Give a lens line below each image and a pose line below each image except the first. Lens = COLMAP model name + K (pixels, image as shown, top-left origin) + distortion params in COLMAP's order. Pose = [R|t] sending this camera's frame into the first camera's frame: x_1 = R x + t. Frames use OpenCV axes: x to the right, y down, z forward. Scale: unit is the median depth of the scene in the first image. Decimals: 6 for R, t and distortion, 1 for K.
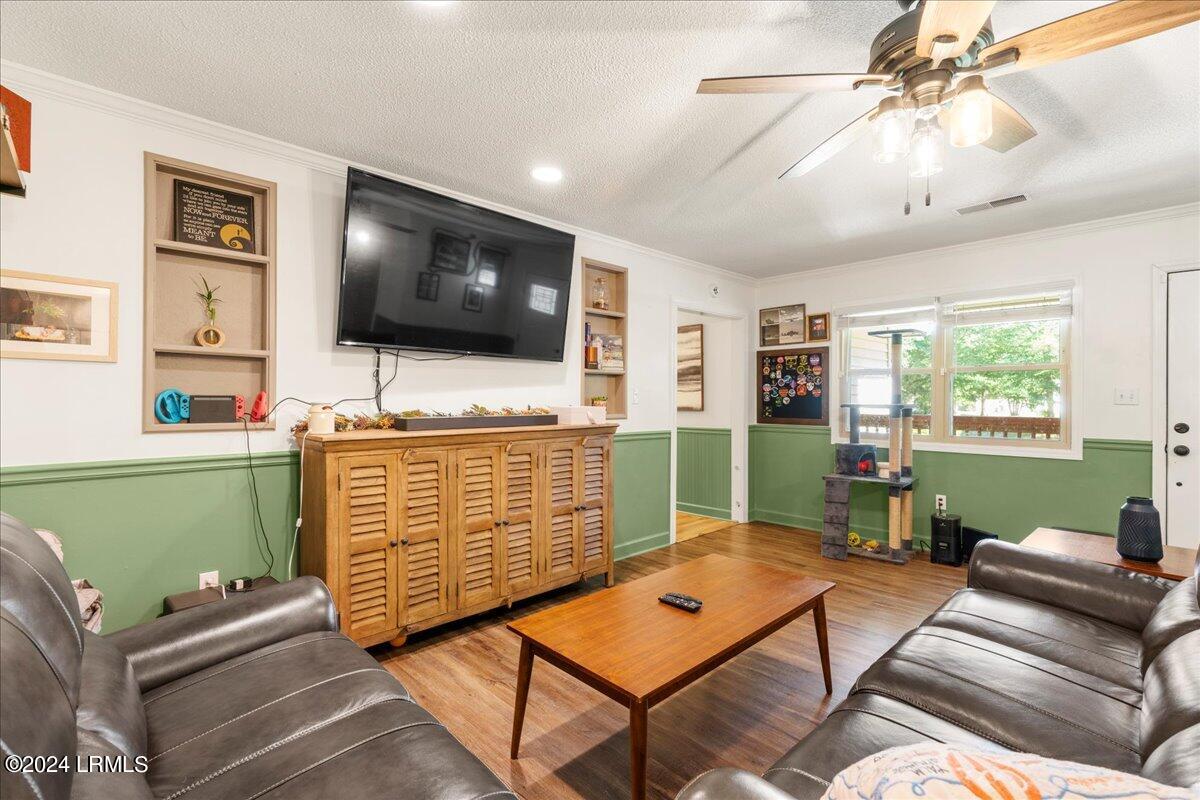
lens RADIAL K [[535.1, 0, 599.6], [0, 535.1, 399.8], [0, 0, 1]] dist [-0.003391, 0.004351]
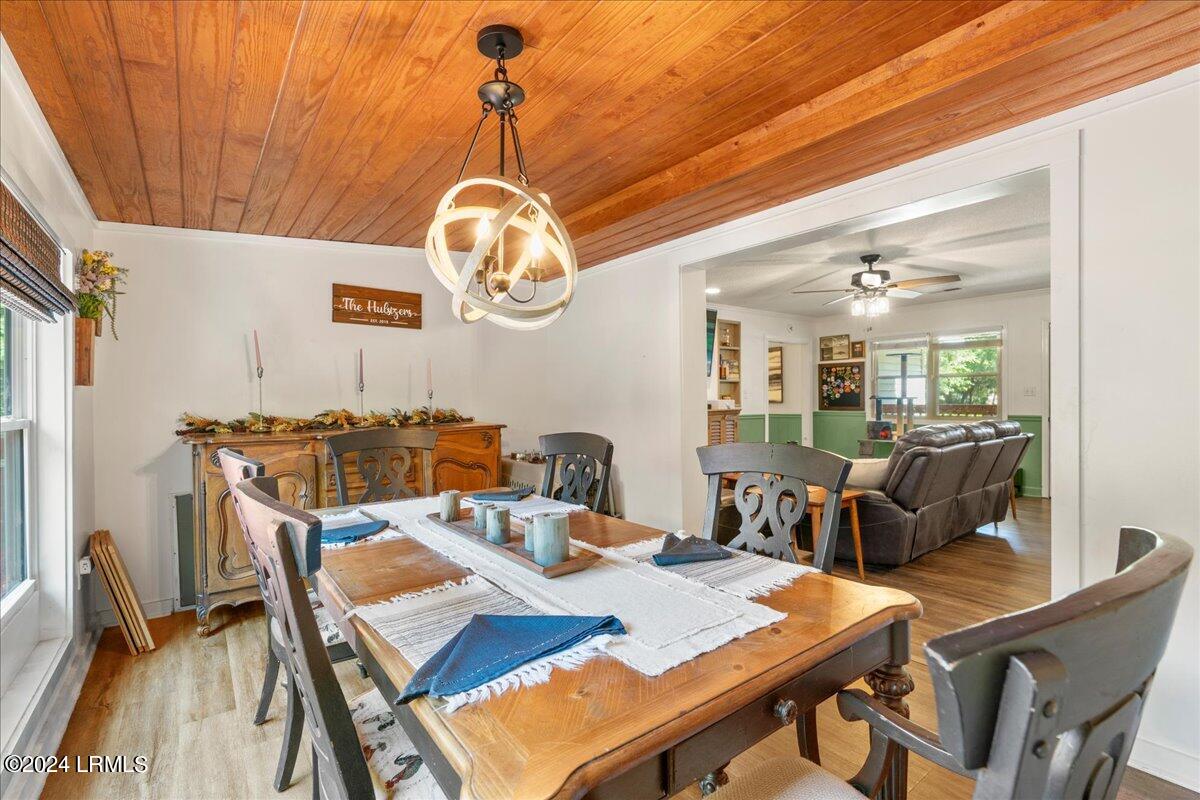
lens RADIAL K [[535.1, 0, 600.3], [0, 535.1, 399.4], [0, 0, 1]] dist [-0.003391, 0.004351]
pose [[0.993545, -0.010453, -0.112957, -0.175168], [0.011009, 0.999930, 0.004308, -0.001996], [0.112904, -0.005523, 0.993591, -0.671654]]
